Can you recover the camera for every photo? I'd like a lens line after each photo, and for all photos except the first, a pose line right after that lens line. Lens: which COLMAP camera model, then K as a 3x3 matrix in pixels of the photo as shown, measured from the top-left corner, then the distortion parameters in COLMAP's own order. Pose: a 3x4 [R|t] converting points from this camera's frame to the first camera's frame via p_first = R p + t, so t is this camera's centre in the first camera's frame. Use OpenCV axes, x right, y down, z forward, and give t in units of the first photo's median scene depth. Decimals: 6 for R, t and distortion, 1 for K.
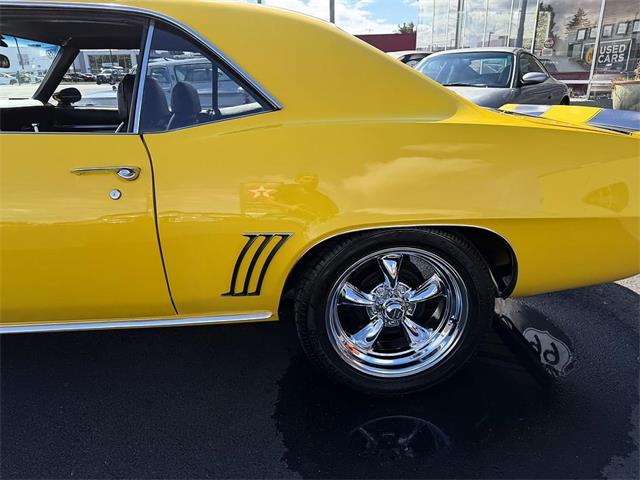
lens RADIAL K [[468.1, 0, 309.4], [0, 468.1, 223.1], [0, 0, 1]] dist [0.036156, -0.031784]
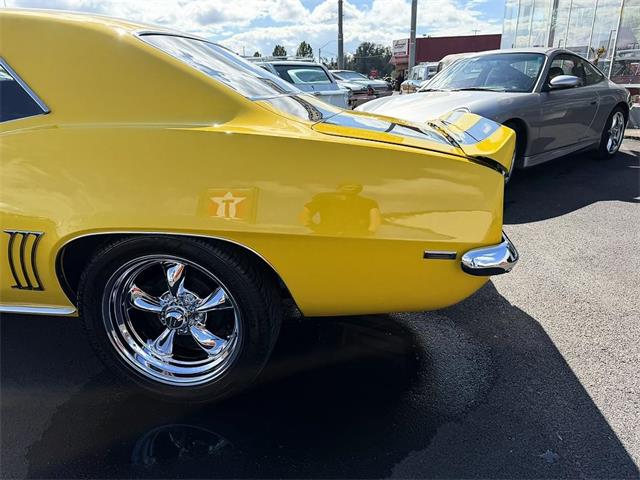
lens RADIAL K [[468.1, 0, 342.3], [0, 468.1, 228.1], [0, 0, 1]] dist [0.036156, -0.031784]
pose [[0.978193, 0.061902, -0.198261, 0.672066], [-0.061274, 0.998078, 0.009310, -0.031402], [0.198456, 0.003042, 0.980105, 0.096195]]
